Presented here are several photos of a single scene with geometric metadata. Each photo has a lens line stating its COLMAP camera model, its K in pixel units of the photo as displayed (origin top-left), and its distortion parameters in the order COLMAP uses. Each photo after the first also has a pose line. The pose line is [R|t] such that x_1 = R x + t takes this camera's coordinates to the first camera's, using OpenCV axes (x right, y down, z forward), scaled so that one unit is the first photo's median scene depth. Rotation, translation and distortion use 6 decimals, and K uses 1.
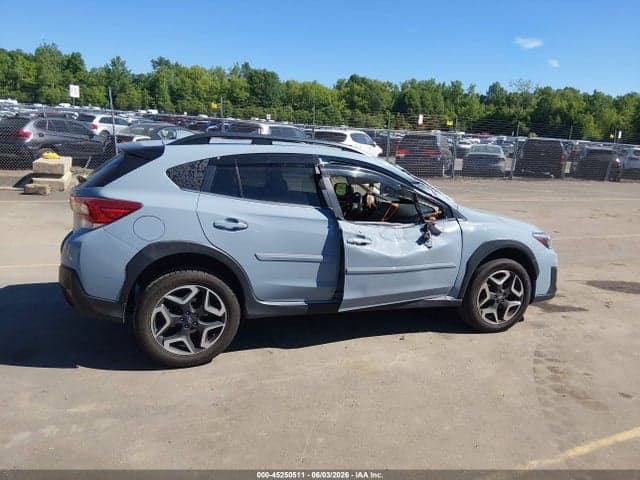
lens RADIAL K [[485.1, 0, 324.4], [0, 485.1, 238.8], [0, 0, 1]] dist [0.091239, -0.152482]
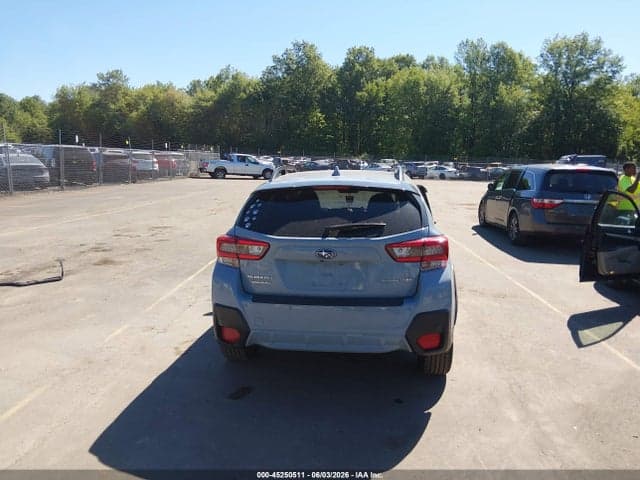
lens RADIAL K [[485.1, 0, 324.4], [0, 485.1, 238.8], [0, 0, 1]] dist [0.091239, -0.152482]
pose [[0.466073, -0.186347, 0.864899, -0.171891], [0.189203, 0.975946, 0.108316, -0.027791], [-0.864279, 0.113159, 0.490119, 0.082126]]
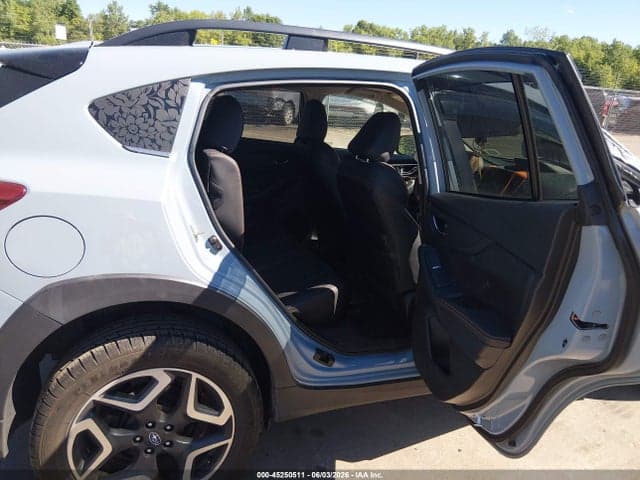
lens RADIAL K [[493.1, 0, 325.2], [0, 493.1, 237.9], [0, 0, 1]] dist [0.007309, -0.038170]
pose [[0.999964, 0.005486, -0.006488, -0.014431], [-0.004879, 0.995921, 0.090101, -0.007860], [0.006956, -0.090066, 0.995912, 0.070203]]
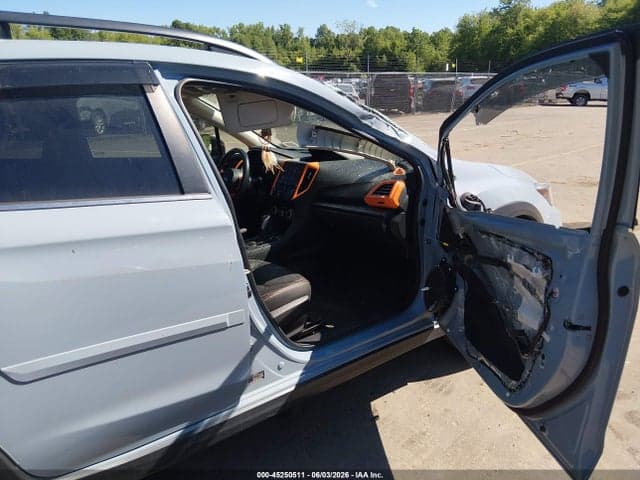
lens RADIAL K [[485.1, 0, 324.4], [0, 485.1, 238.8], [0, 0, 1]] dist [0.091239, -0.152482]
pose [[0.946482, -0.158946, 0.280906, -0.001875], [0.131318, 0.984682, 0.114703, -0.008406], [-0.294835, -0.071677, 0.952856, 0.080197]]
